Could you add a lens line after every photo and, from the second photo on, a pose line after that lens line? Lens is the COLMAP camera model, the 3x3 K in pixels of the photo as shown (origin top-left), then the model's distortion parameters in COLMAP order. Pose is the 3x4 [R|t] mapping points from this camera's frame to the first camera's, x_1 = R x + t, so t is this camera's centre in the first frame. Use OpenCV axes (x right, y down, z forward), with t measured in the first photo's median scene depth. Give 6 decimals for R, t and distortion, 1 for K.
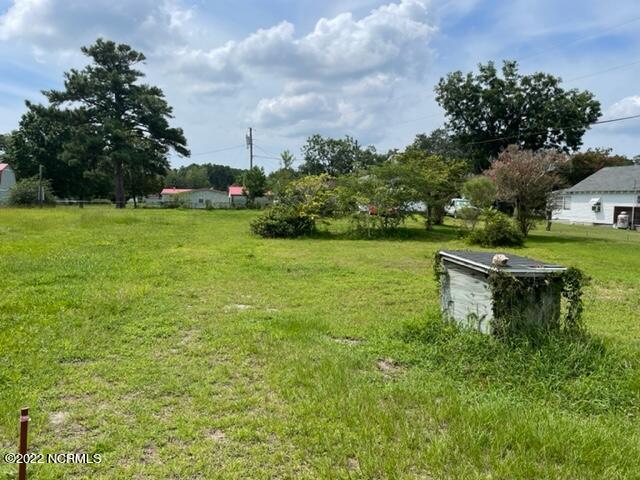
lens RADIAL K [[489.4, 0, 320.0], [0, 489.4, 240.0], [0, 0, 1]] dist [0.052857, -0.006214]
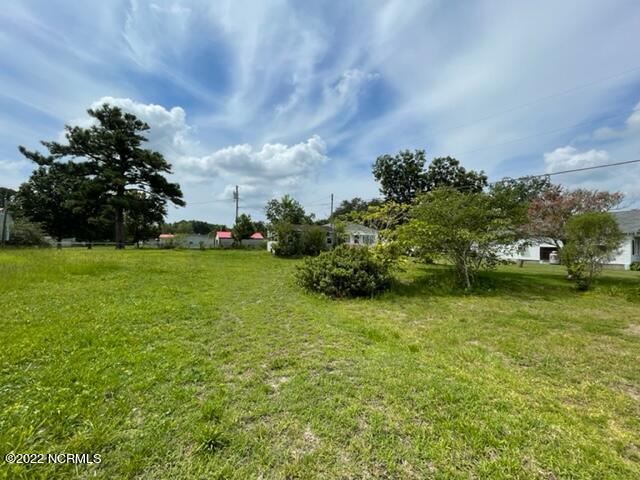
lens RADIAL K [[270.3, 0, 320.0], [0, 270.3, 240.0], [0, 0, 1]] dist [-0.000298, -0.000171]
pose [[0.975237, 0.003801, 0.221130, -0.086475], [0.016885, 0.995654, -0.091581, -0.019833], [-0.220517, 0.093047, 0.970935, 0.282200]]
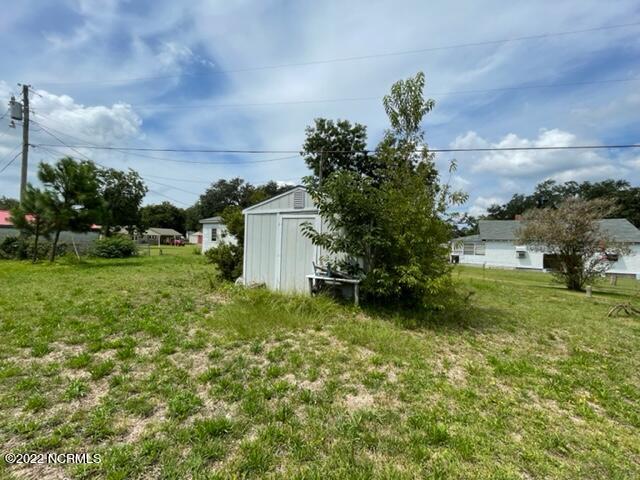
lens RADIAL K [[275.9, 0, 317.8], [0, 275.9, 246.9], [0, 0, 1]] dist [0.000203, 0.000182]
pose [[0.669305, -0.001608, 0.742986, -0.151875], [0.038465, 0.998732, -0.032489, -0.053665], [-0.741991, 0.050324, 0.668518, 0.624221]]
